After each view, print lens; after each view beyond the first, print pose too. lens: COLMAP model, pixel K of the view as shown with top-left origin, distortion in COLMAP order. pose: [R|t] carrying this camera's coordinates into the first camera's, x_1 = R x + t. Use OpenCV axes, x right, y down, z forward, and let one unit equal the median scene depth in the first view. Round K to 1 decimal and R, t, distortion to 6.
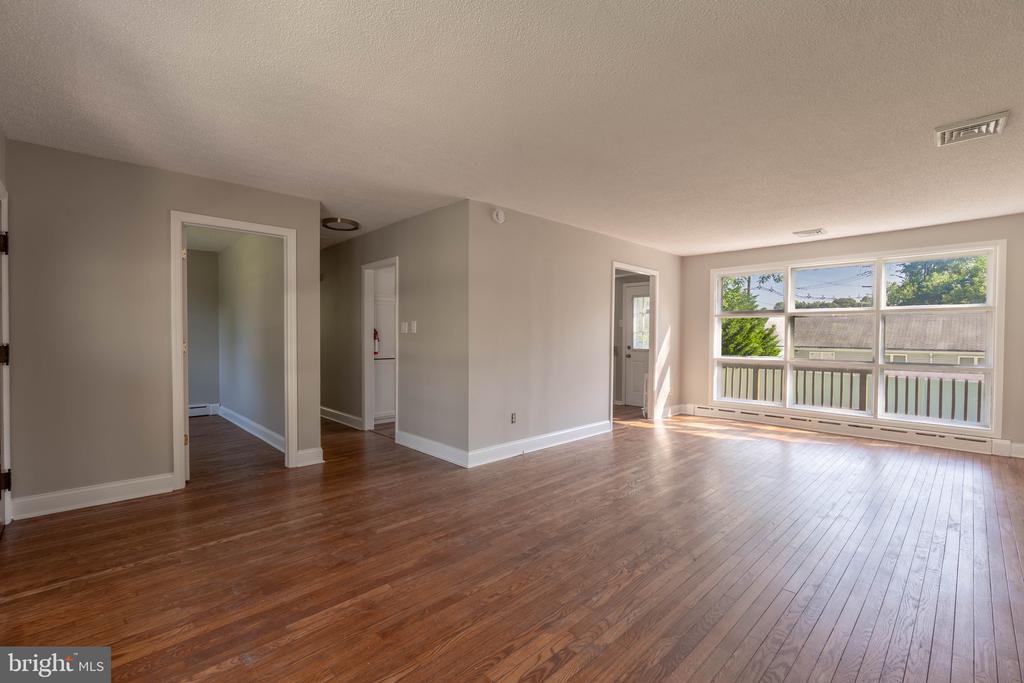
lens RADIAL K [[446.0, 0, 512.0], [0, 446.0, 341.5], [0, 0, 1]] dist [0.000086, 0.000499]
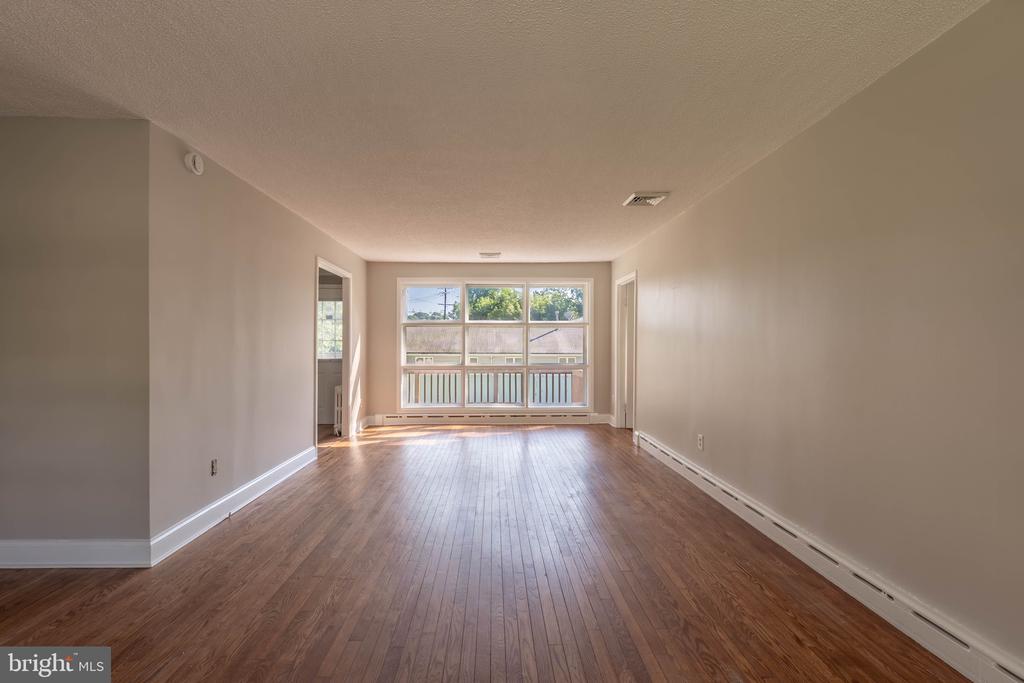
lens RADIAL K [[446.0, 0, 512.0], [0, 446.0, 341.5], [0, 0, 1]] dist [0.000086, 0.000499]
pose [[0.680326, -0.001895, 0.732907, -0.143320], [0.015129, 0.999820, -0.011459, -0.003517], [-0.732754, 0.018884, 0.680232, 0.159500]]
